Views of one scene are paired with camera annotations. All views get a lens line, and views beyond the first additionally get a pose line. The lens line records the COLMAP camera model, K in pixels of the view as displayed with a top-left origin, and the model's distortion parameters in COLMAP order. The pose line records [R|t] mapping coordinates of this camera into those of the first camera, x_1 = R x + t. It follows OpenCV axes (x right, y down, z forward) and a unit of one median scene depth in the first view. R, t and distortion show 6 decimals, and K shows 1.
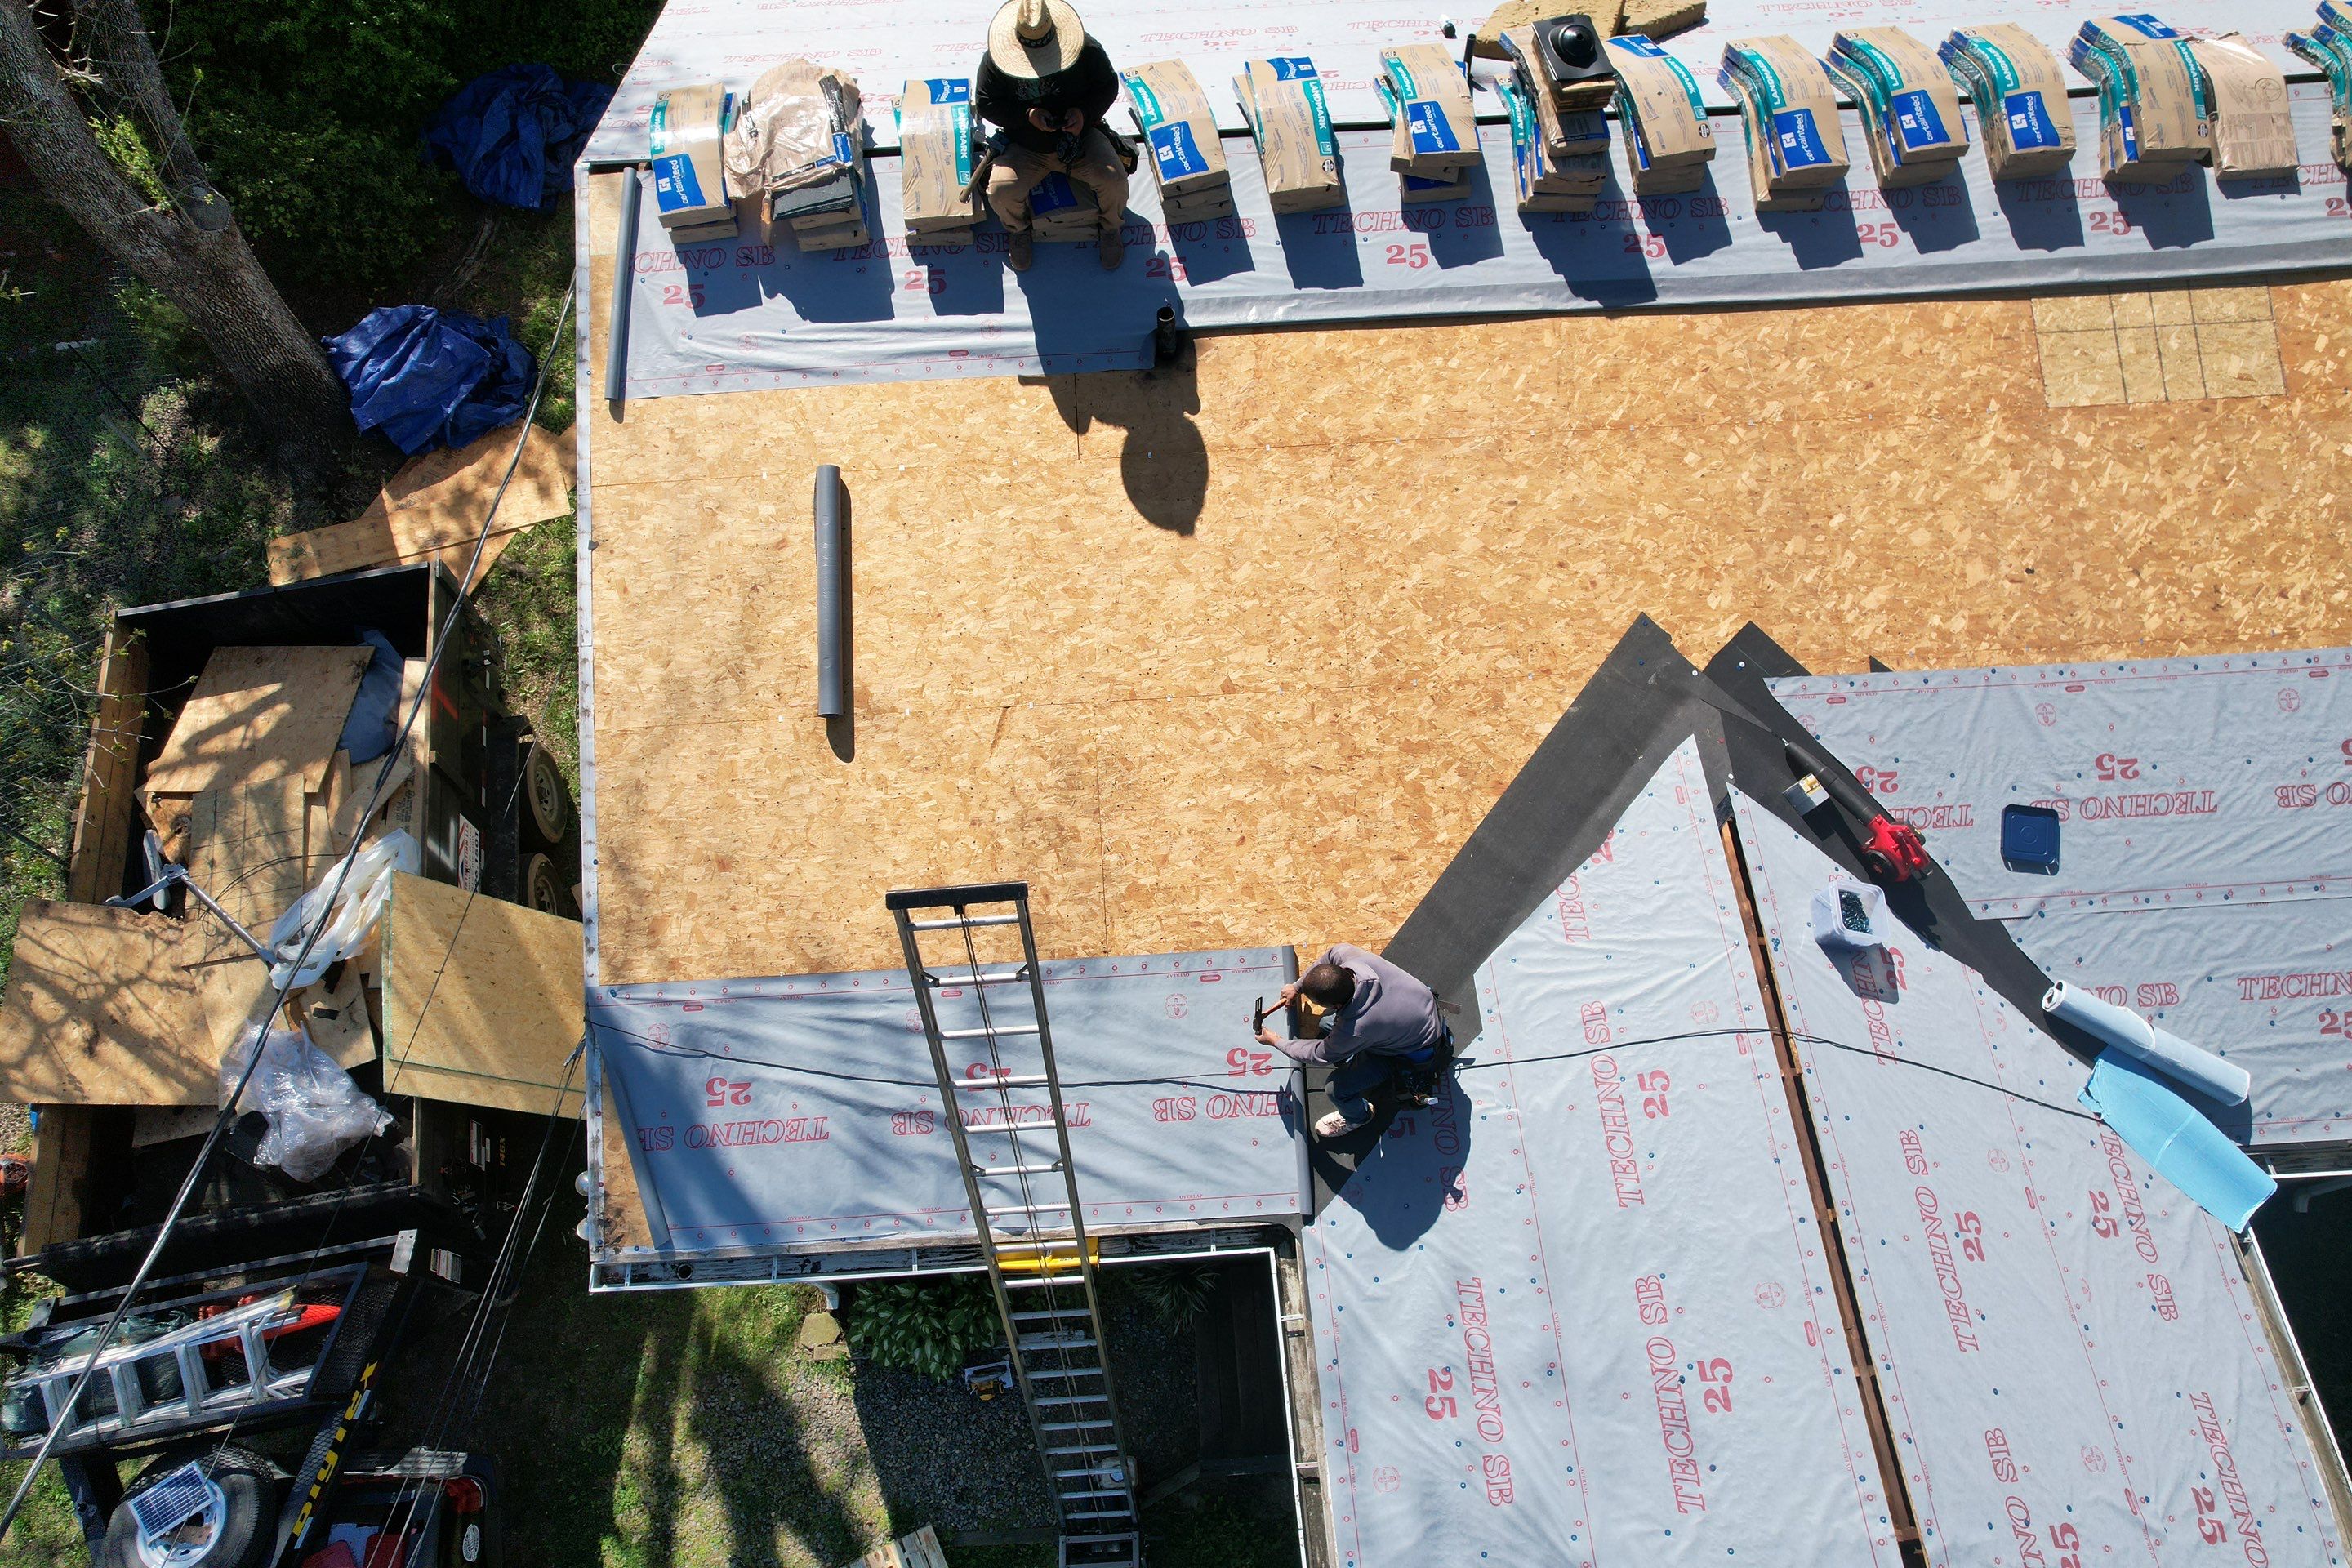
lens RADIAL K [[1527.6, 0, 1195.3], [0, 1527.6, 789.2], [0, 0, 1]] dist [-0.062824, 0.046658]
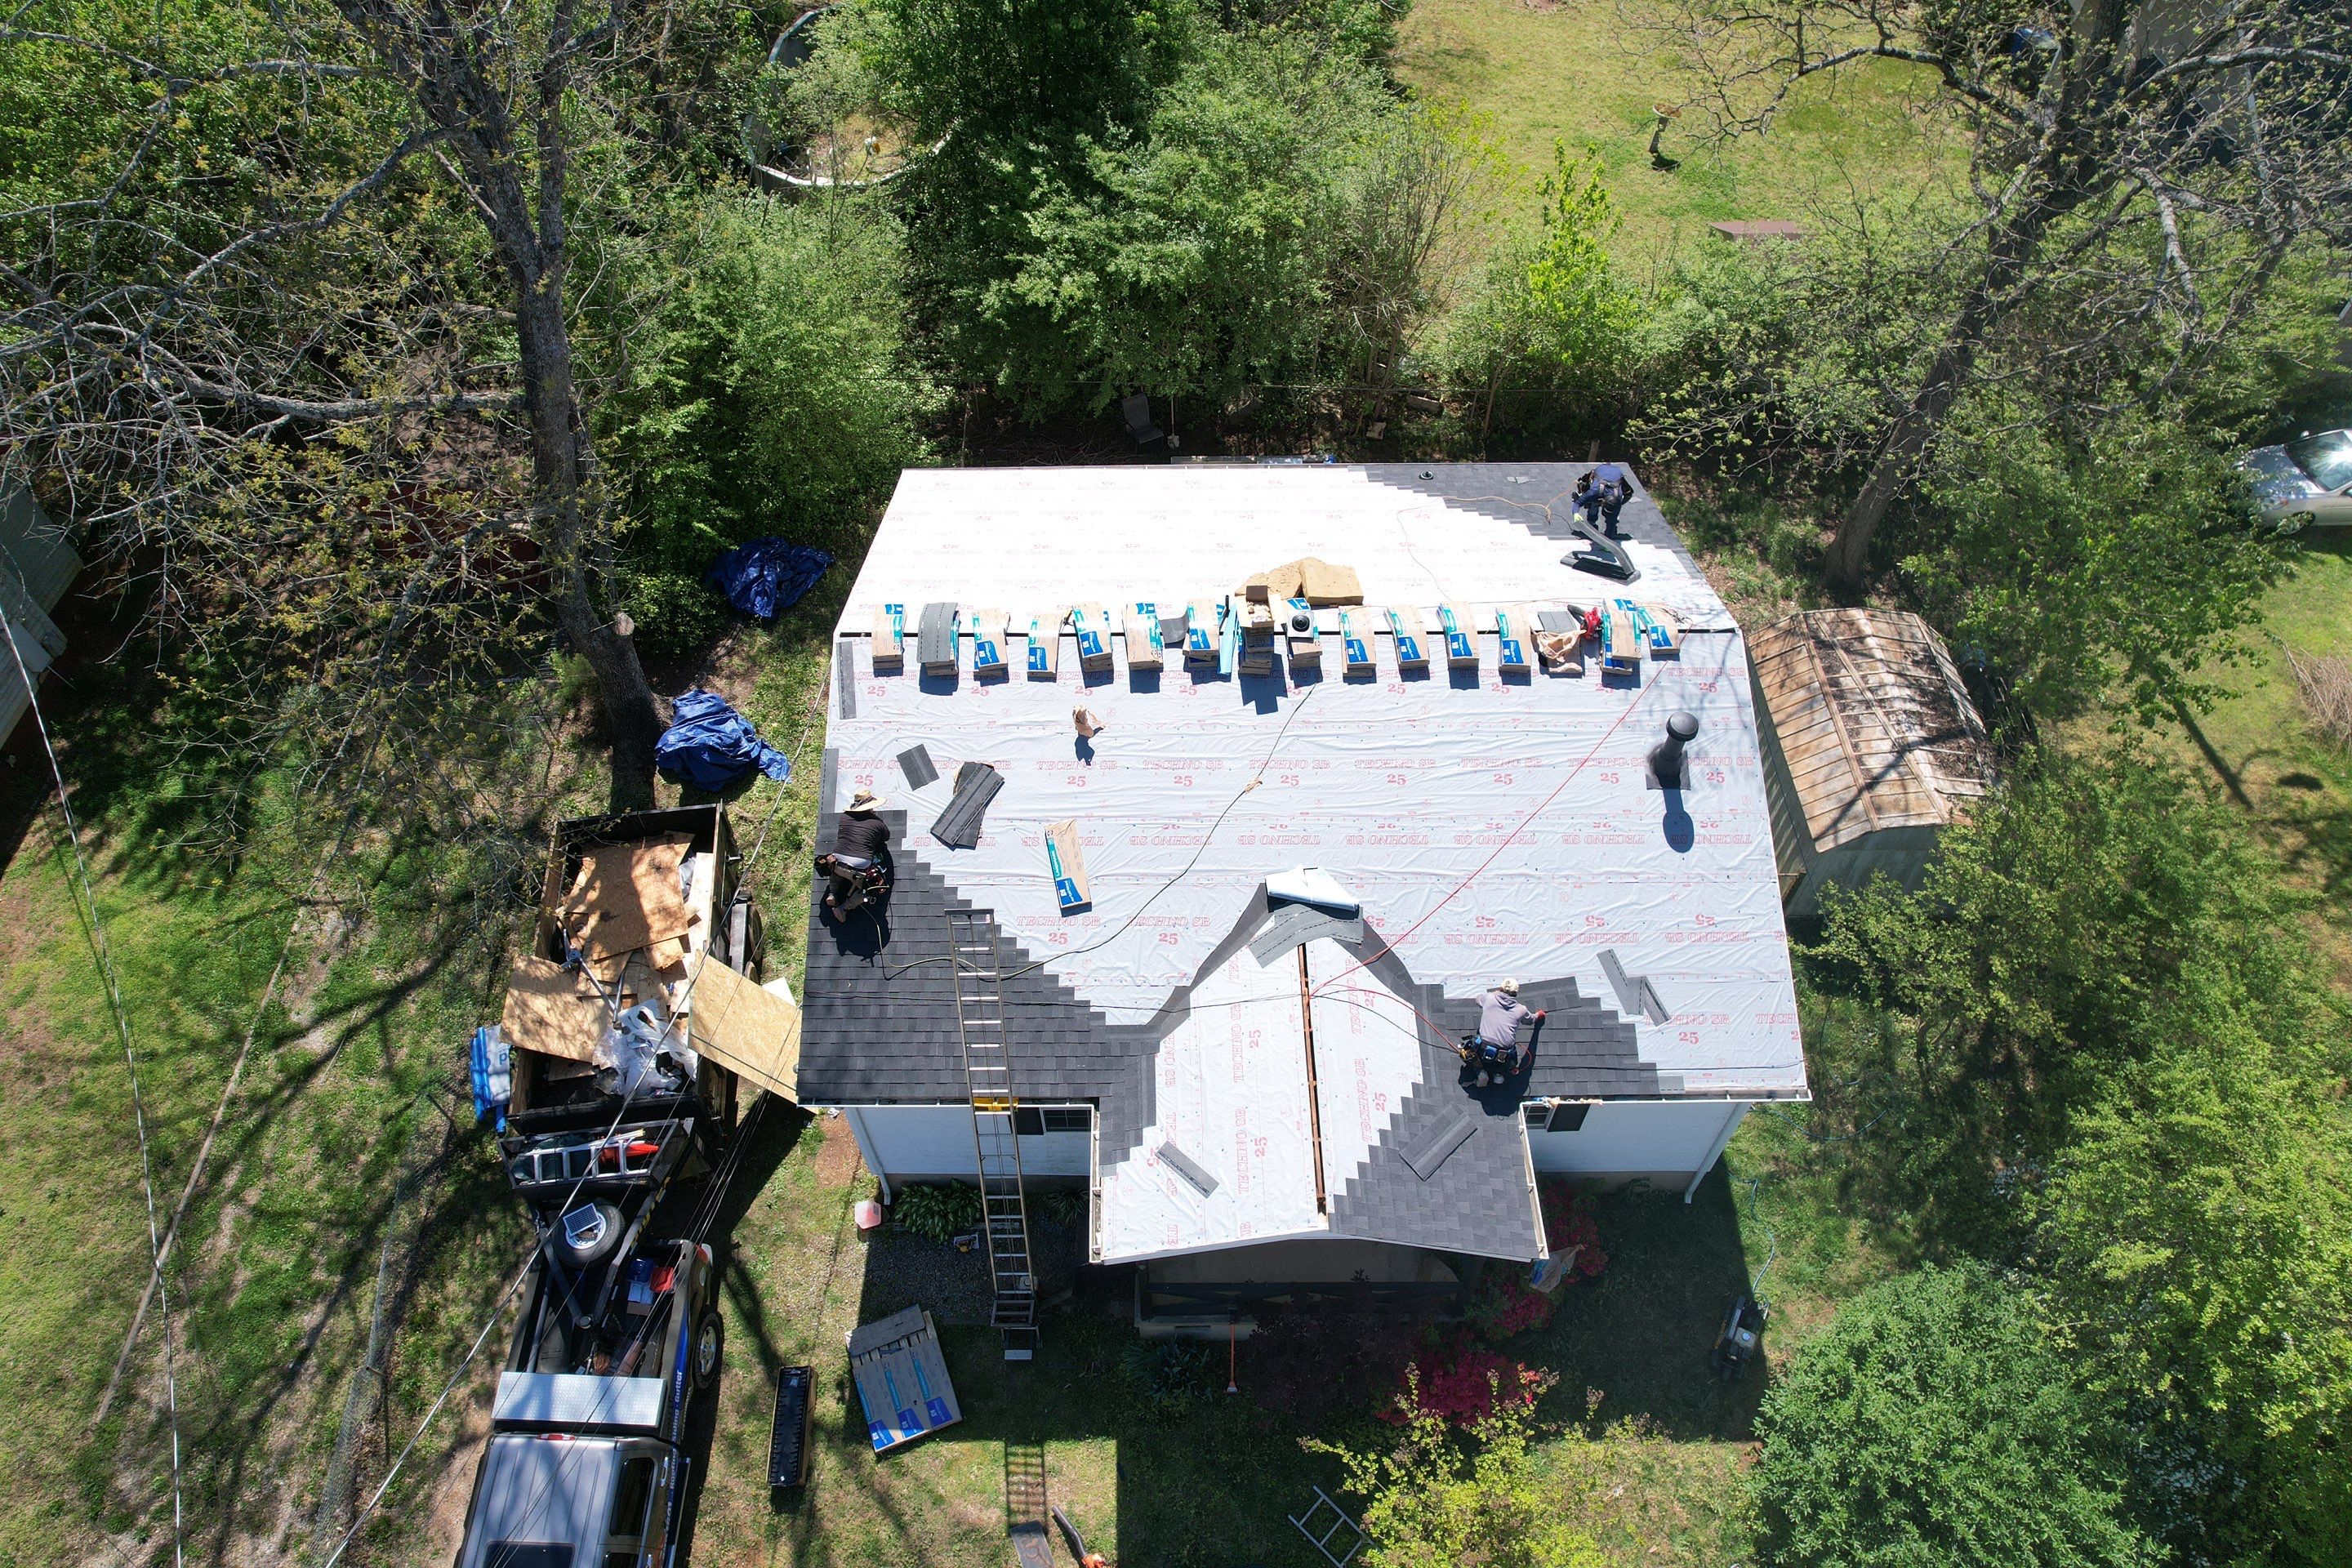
lens RADIAL K [[1527.6, 0, 1171.6], [0, 1527.6, 781.8], [0, 0, 1]] dist [-0.062824, 0.046658]
pose [[0.997813, 0.051528, -0.041409, 0.221851], [-0.059112, 0.975908, -0.210023, 0.276743], [0.029589, 0.212011, 0.976819, -1.257689]]
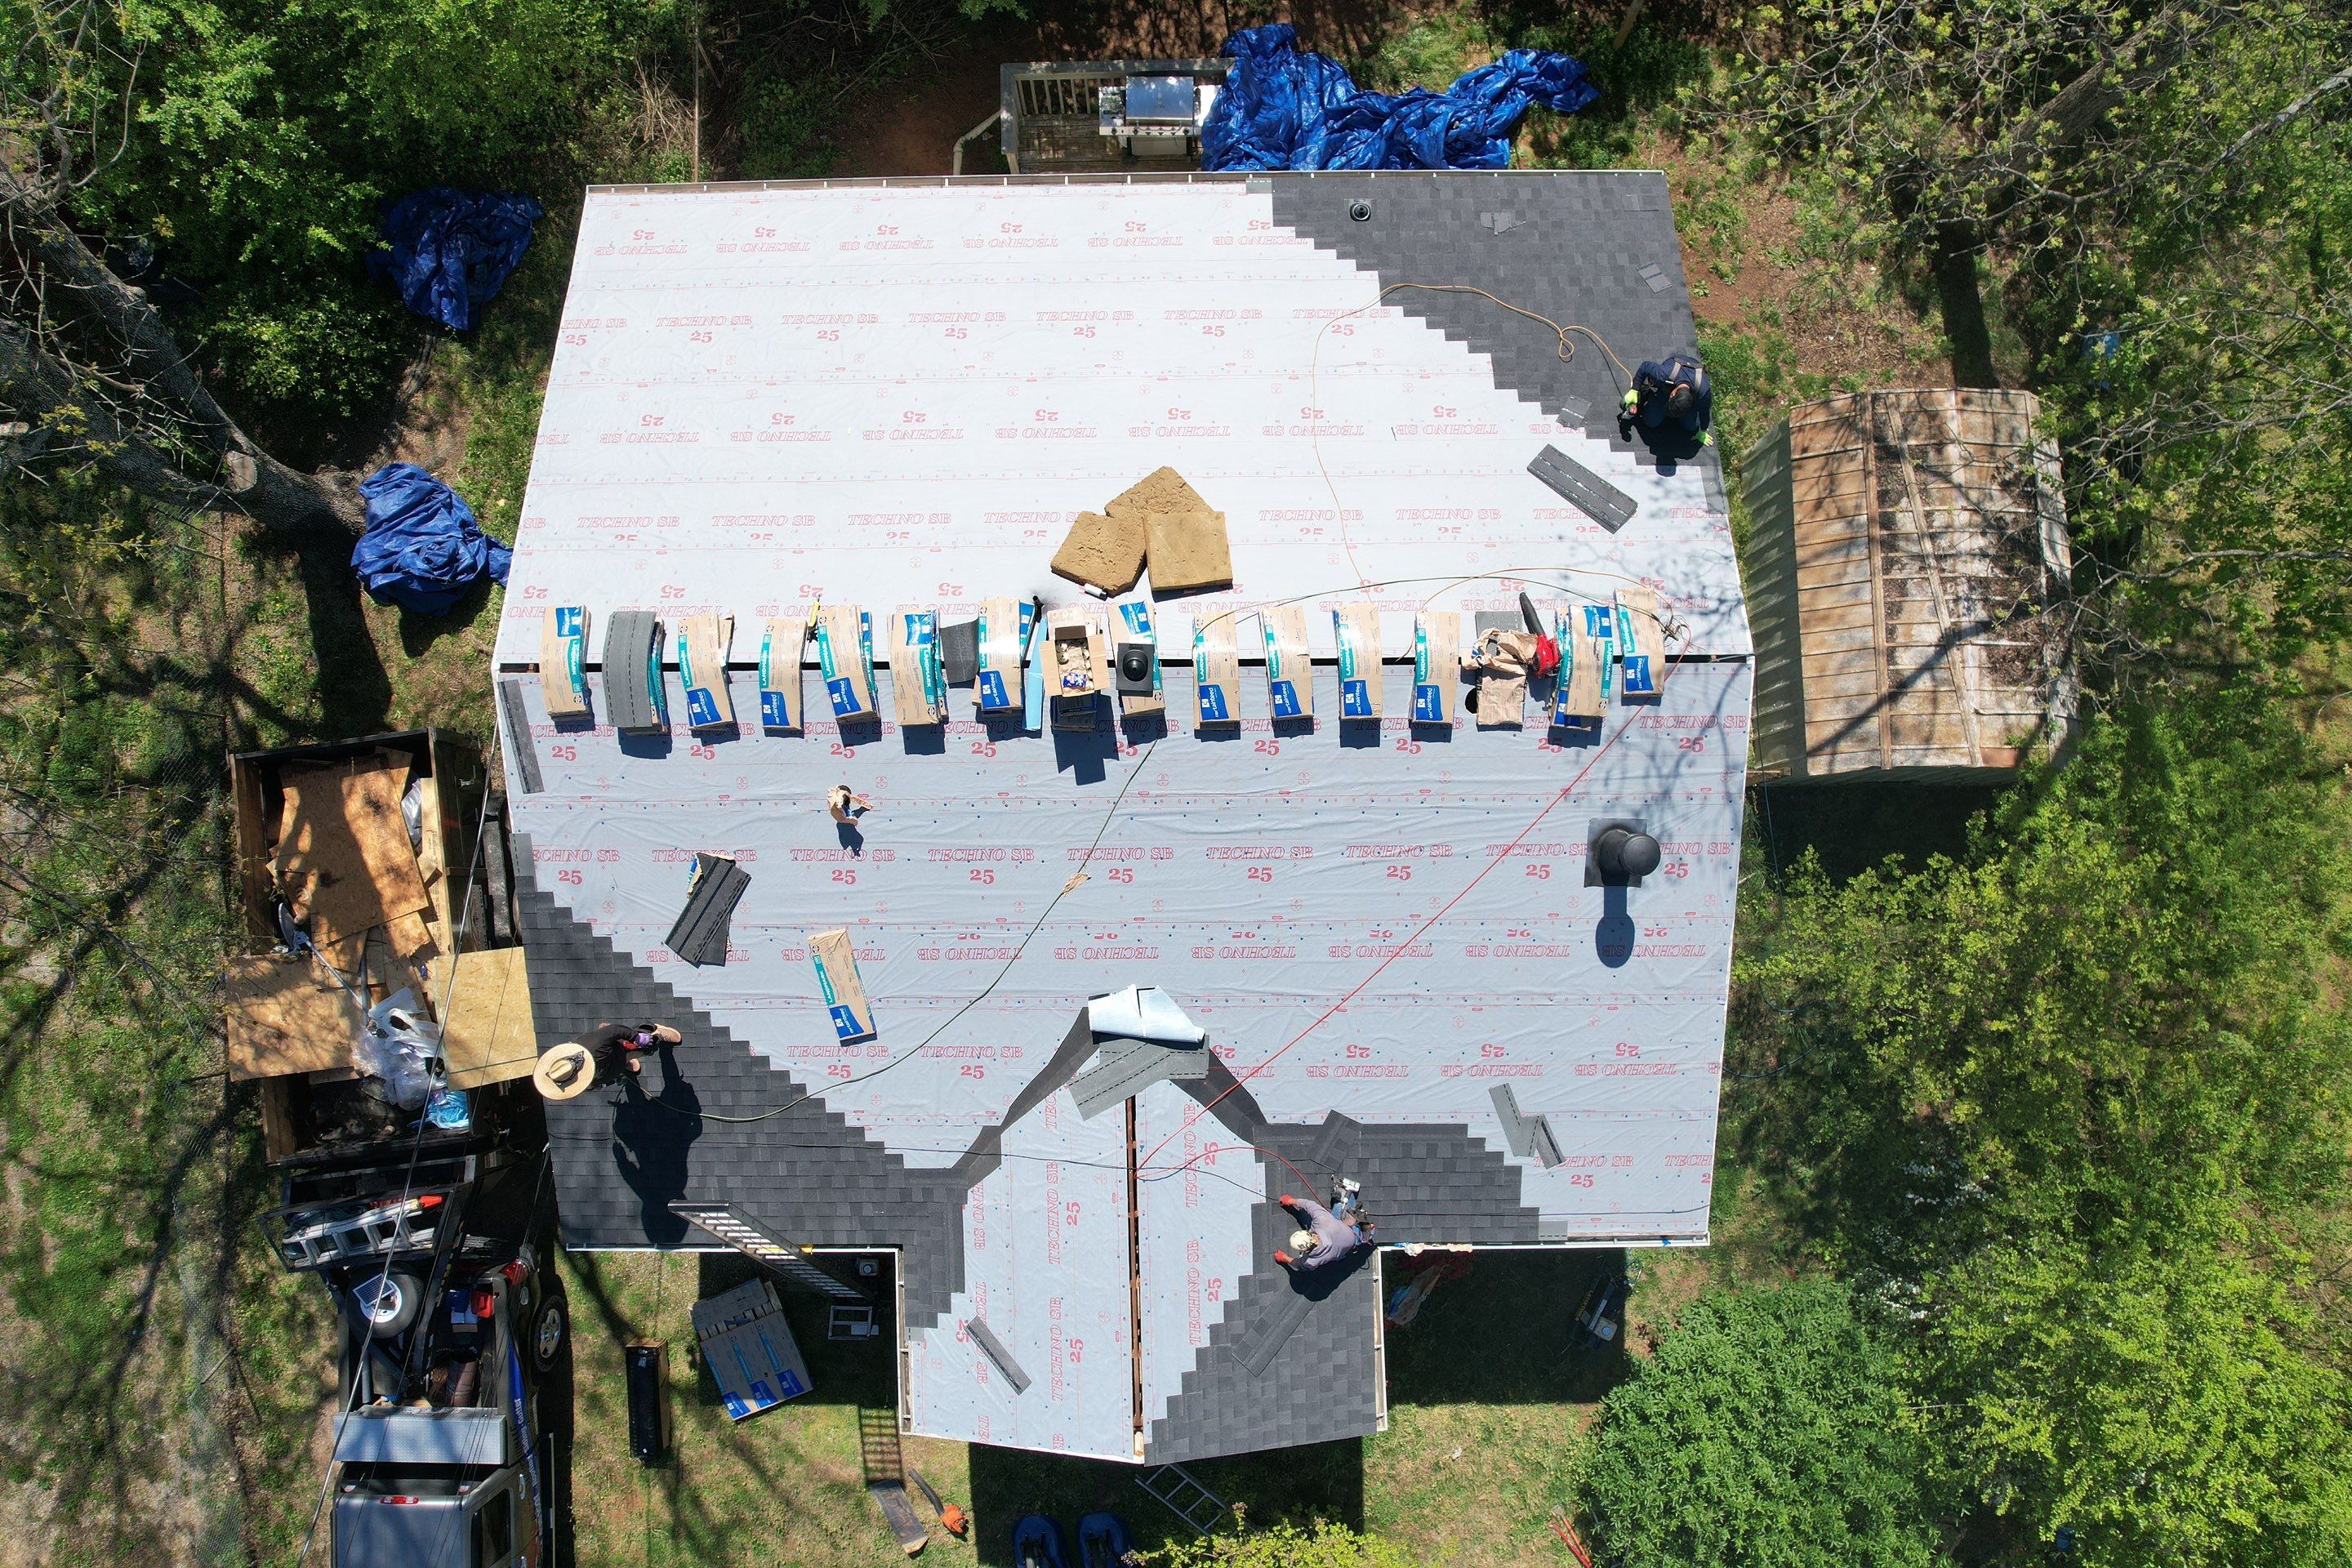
lens RADIAL K [[1527.6, 0, 1184.1], [0, 1527.6, 768.5], [0, 0, 1]] dist [-0.062824, 0.046658]
pose [[0.998497, 0.054796, 0.001214, 0.368350], [-0.051296, 0.926466, 0.372866, -0.994414], [0.019306, -0.372368, 0.927884, -0.599125]]
